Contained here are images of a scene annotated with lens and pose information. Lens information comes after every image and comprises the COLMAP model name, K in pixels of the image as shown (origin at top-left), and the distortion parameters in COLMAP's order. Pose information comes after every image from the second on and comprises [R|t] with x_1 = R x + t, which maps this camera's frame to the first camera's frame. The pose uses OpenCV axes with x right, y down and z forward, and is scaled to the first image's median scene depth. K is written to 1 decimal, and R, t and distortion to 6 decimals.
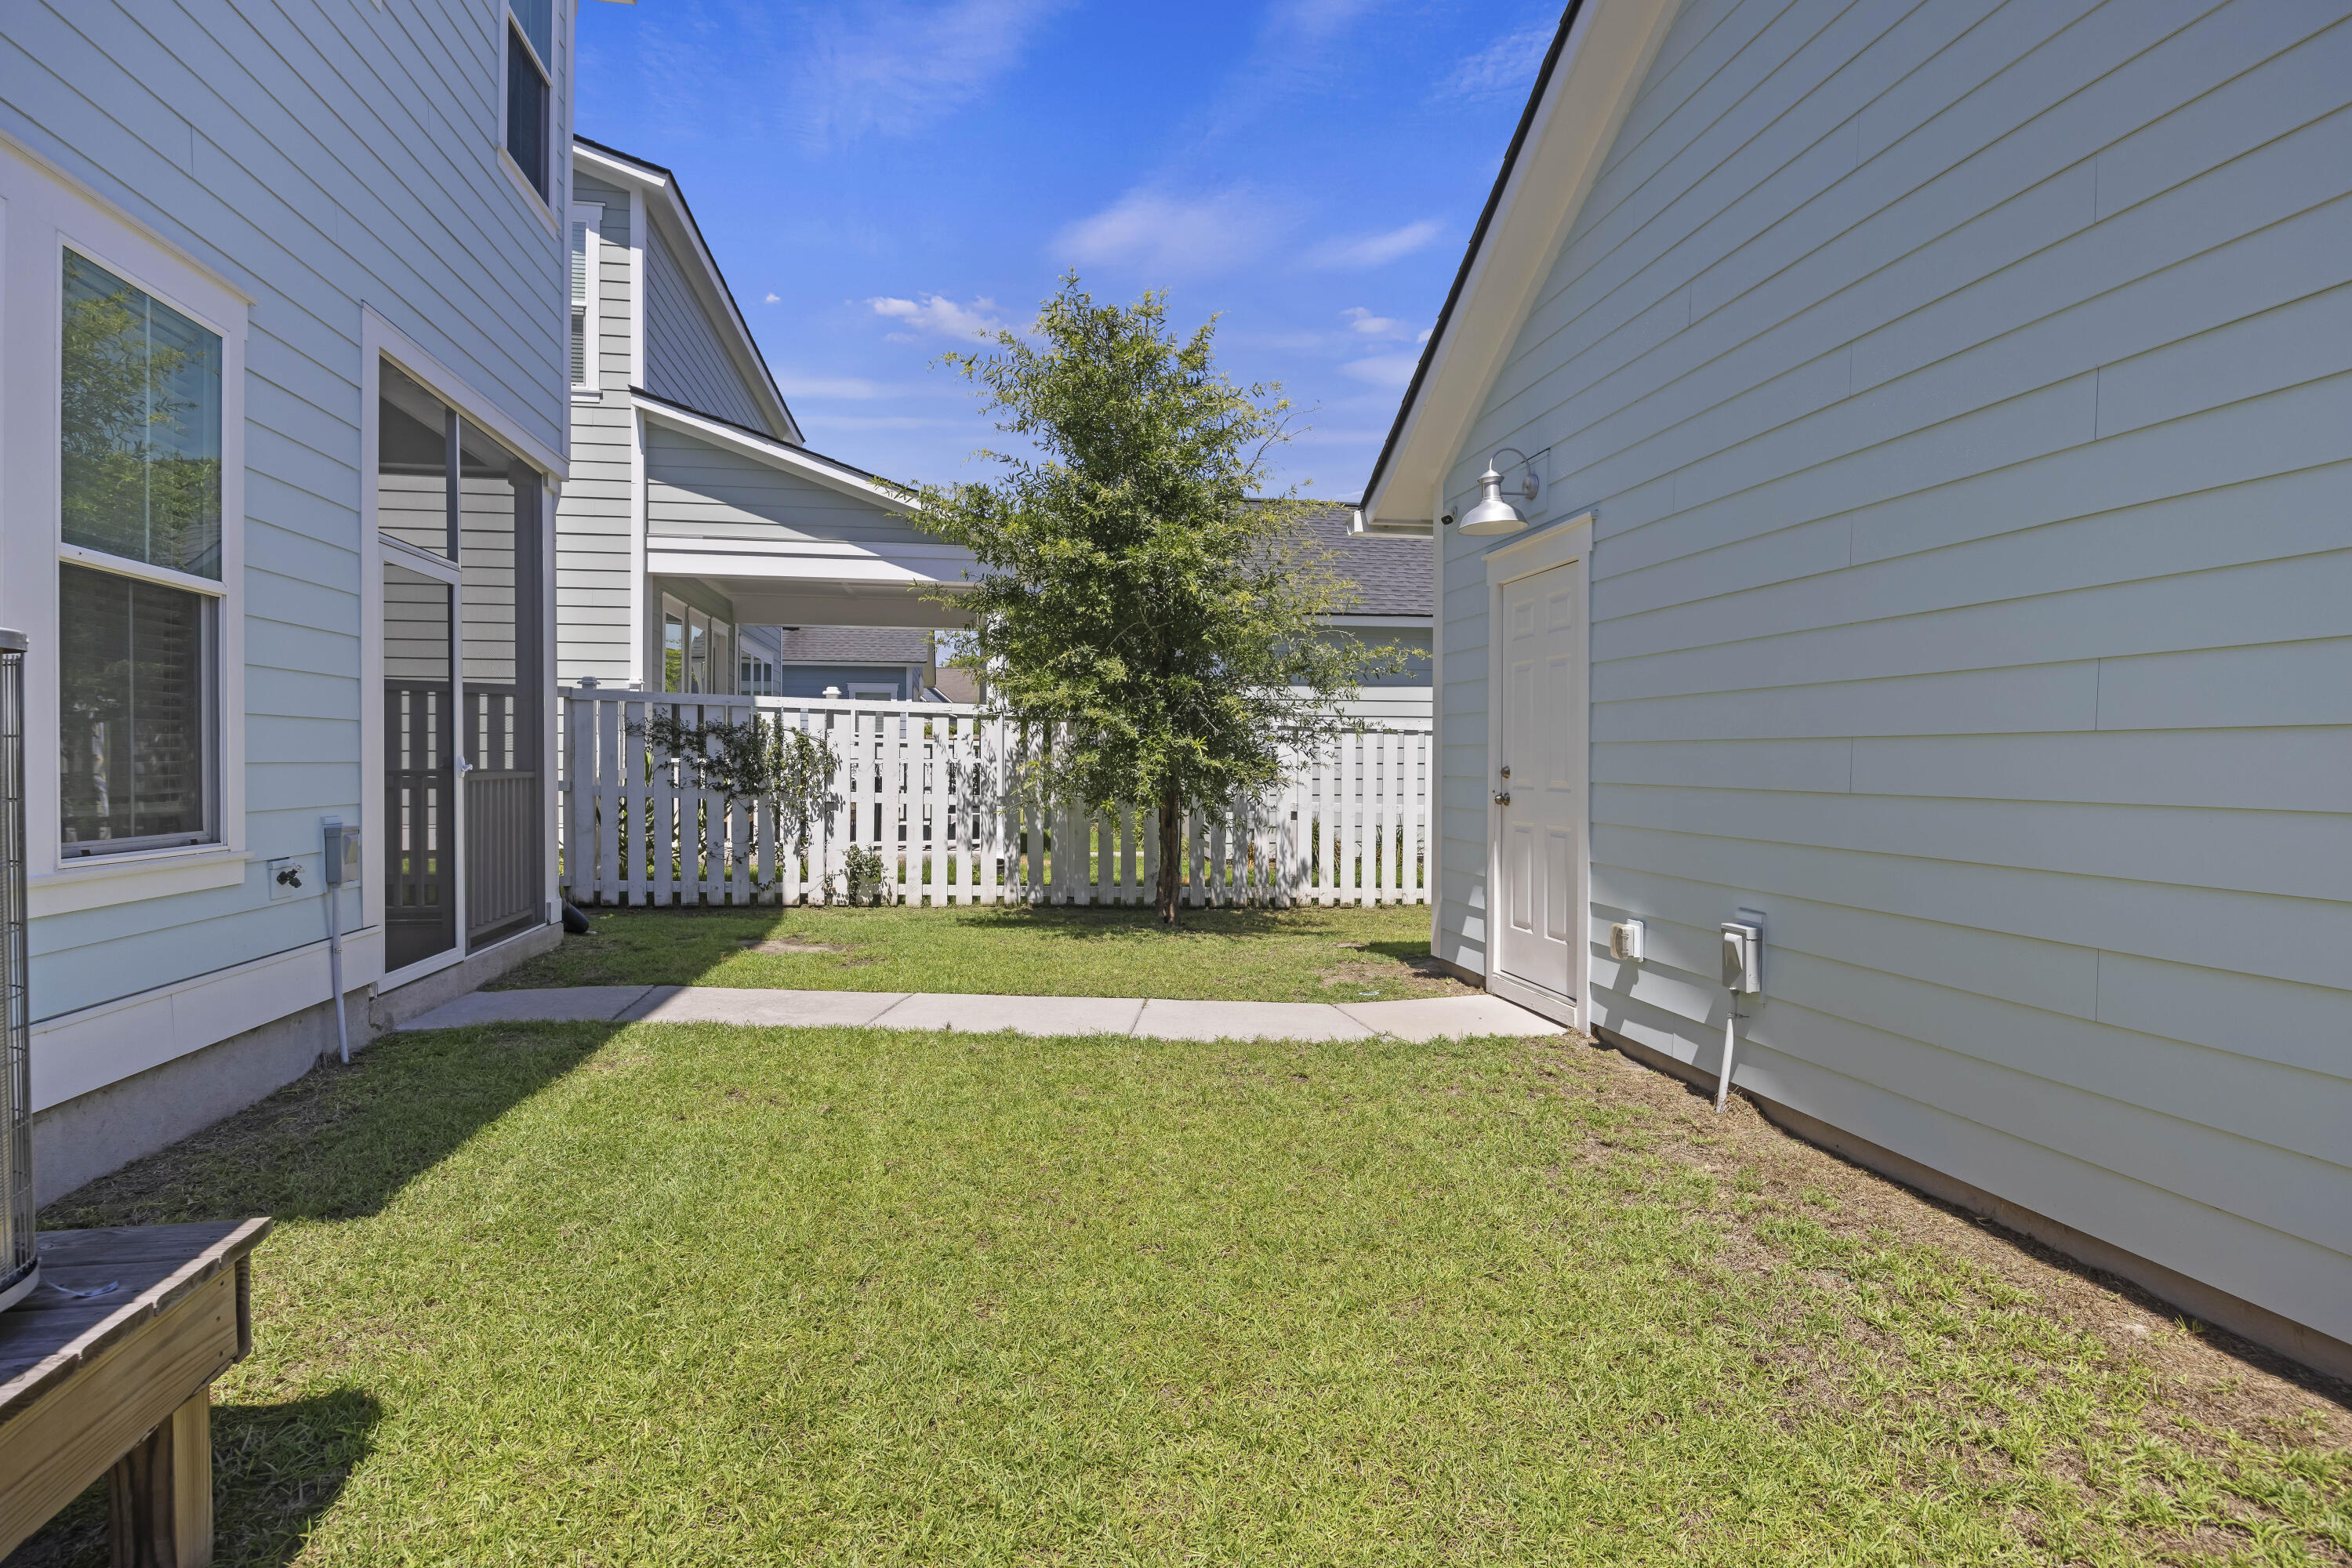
lens RADIAL K [[1197.9, 0, 1117.1], [0, 1197.9, 757.4], [0, 0, 1]] dist [-0.001200, -0.000132]
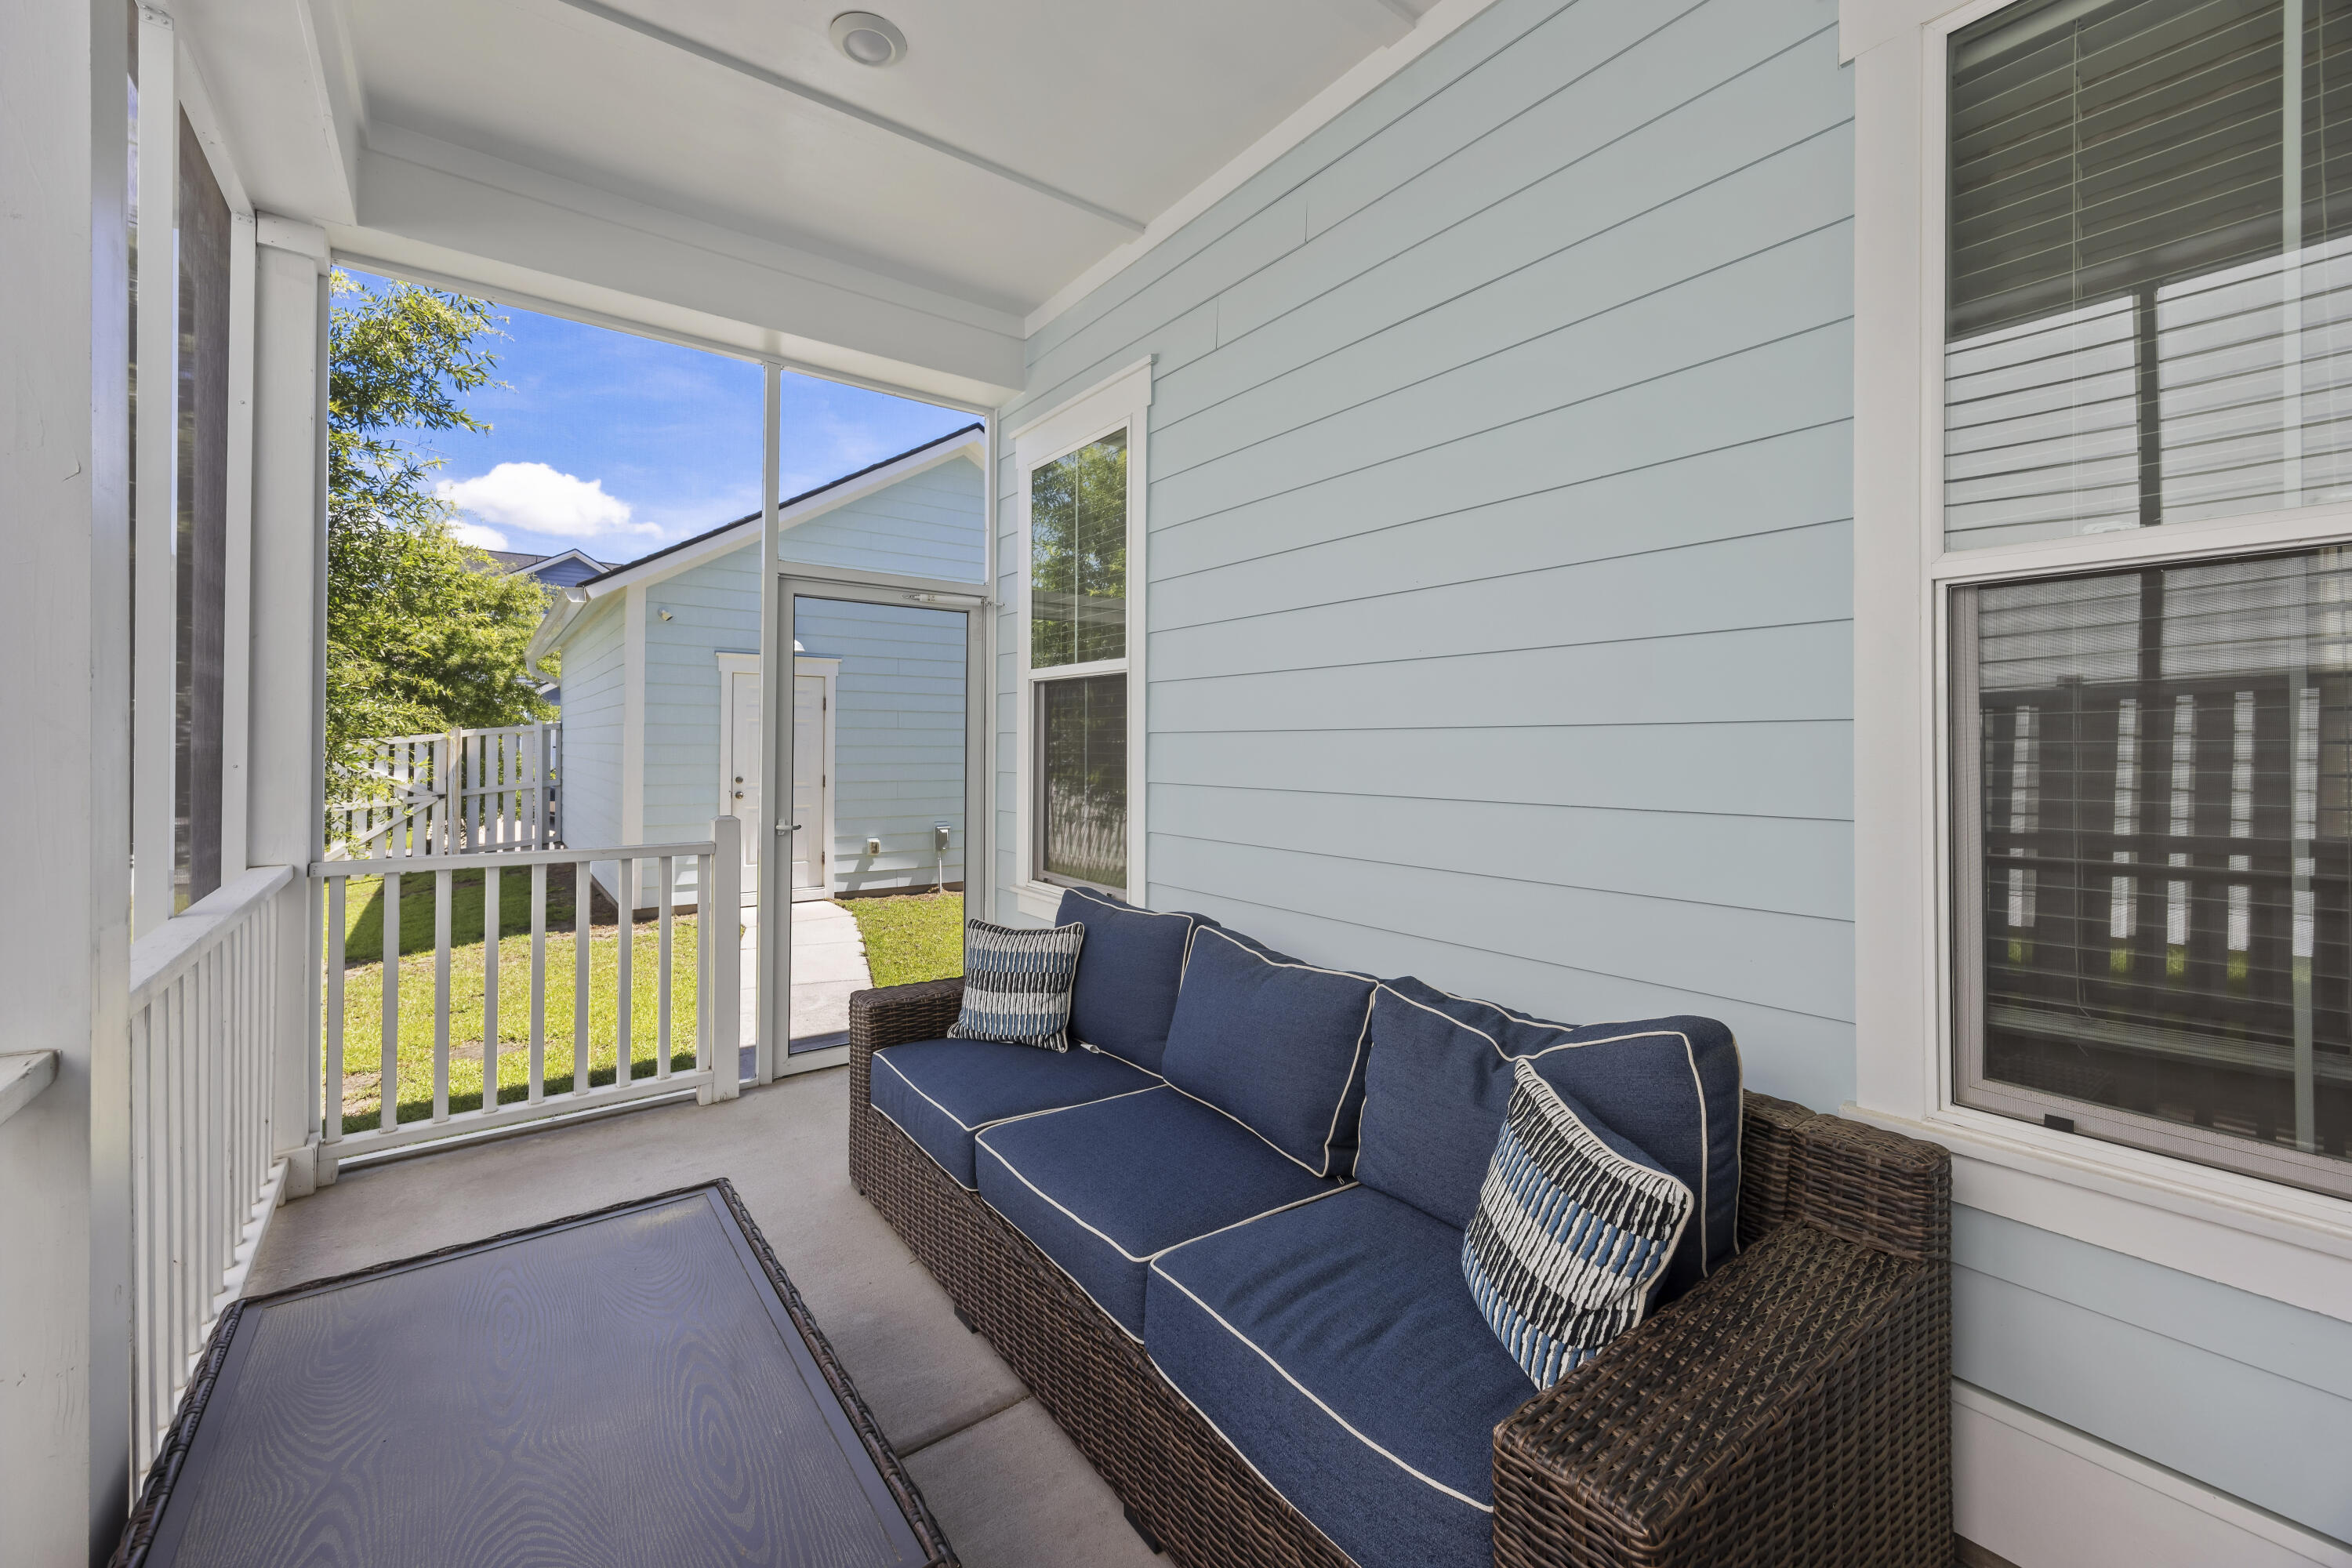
lens RADIAL K [[947.1, 0, 1177.4], [0, 947.1, 736.6], [0, 0, 1]] dist [-0.000304, -0.000050]
pose [[-0.485920, 0.005728, 0.873984, -1.216787], [-0.004903, 0.999945, -0.009279, -0.041884], [-0.873989, -0.008794, -0.485866, 1.114568]]
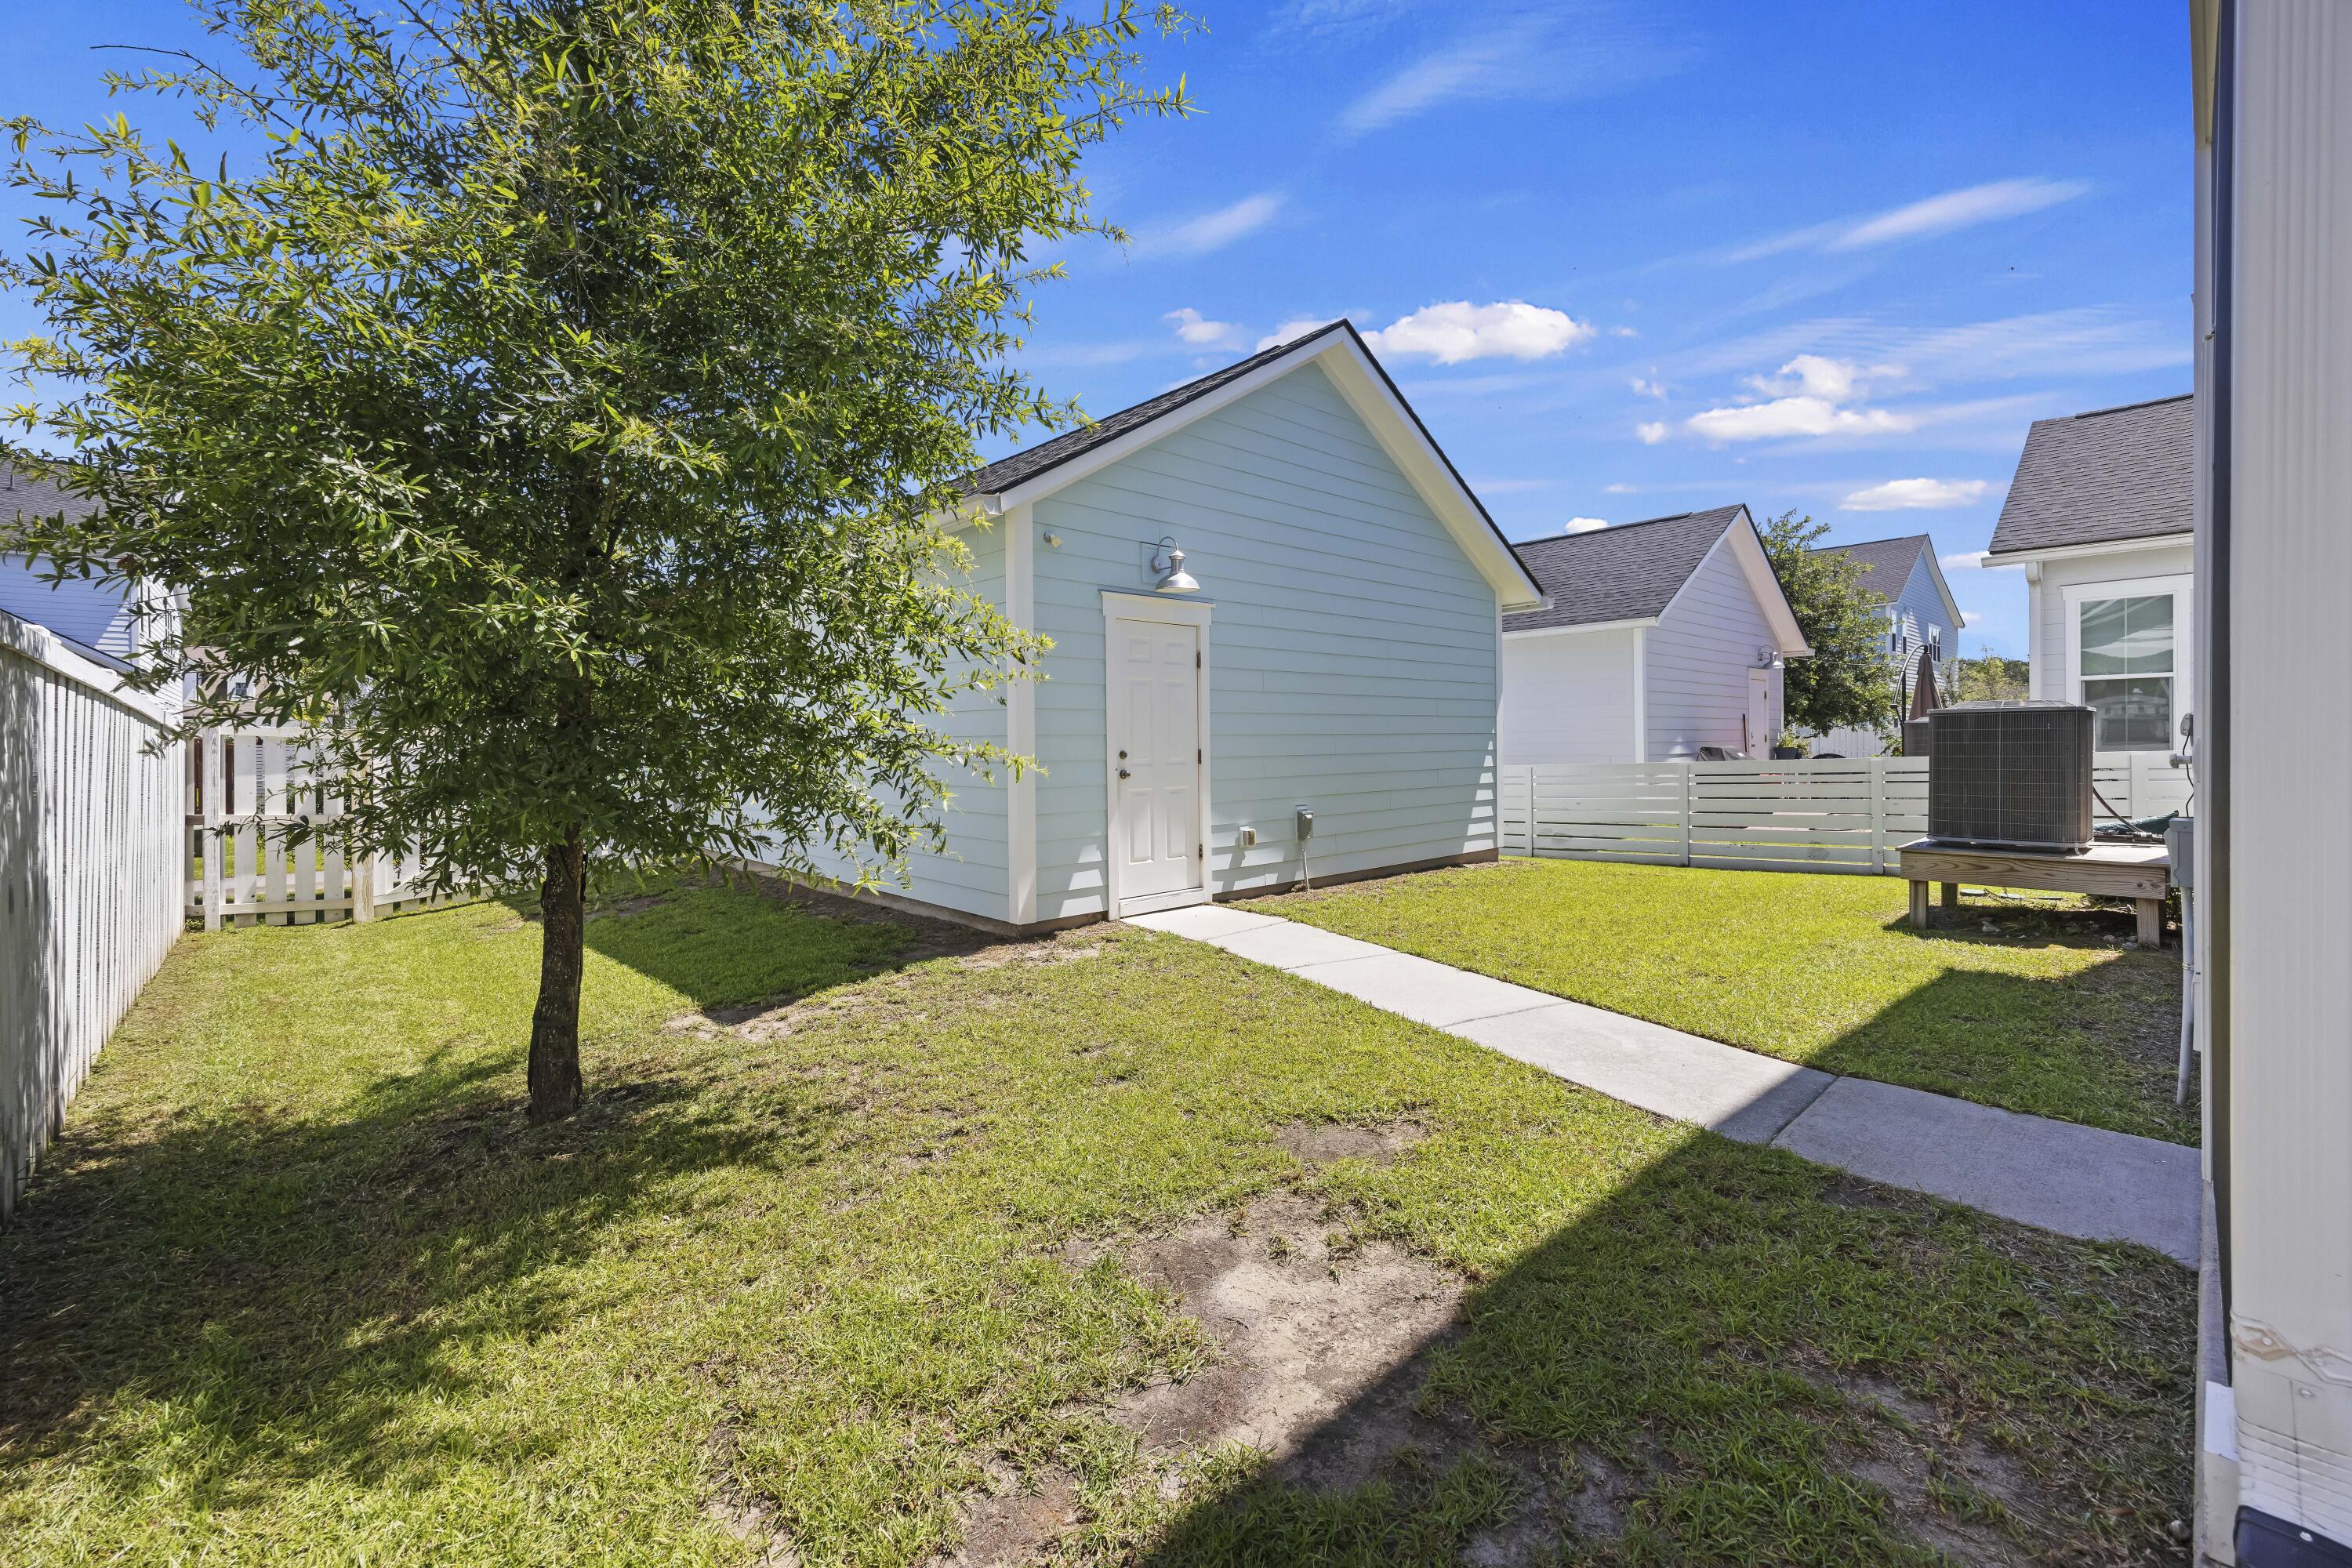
lens RADIAL K [[947.1, 0, 1177.4], [0, 947.1, 736.6], [0, 0, 1]] dist [-0.000304, -0.000050]
pose [[-0.574875, 0.012941, 0.818139, -0.612525], [0.012534, 0.999897, -0.007009, -0.000068], [-0.818145, 0.006225, -0.574978, 1.582504]]
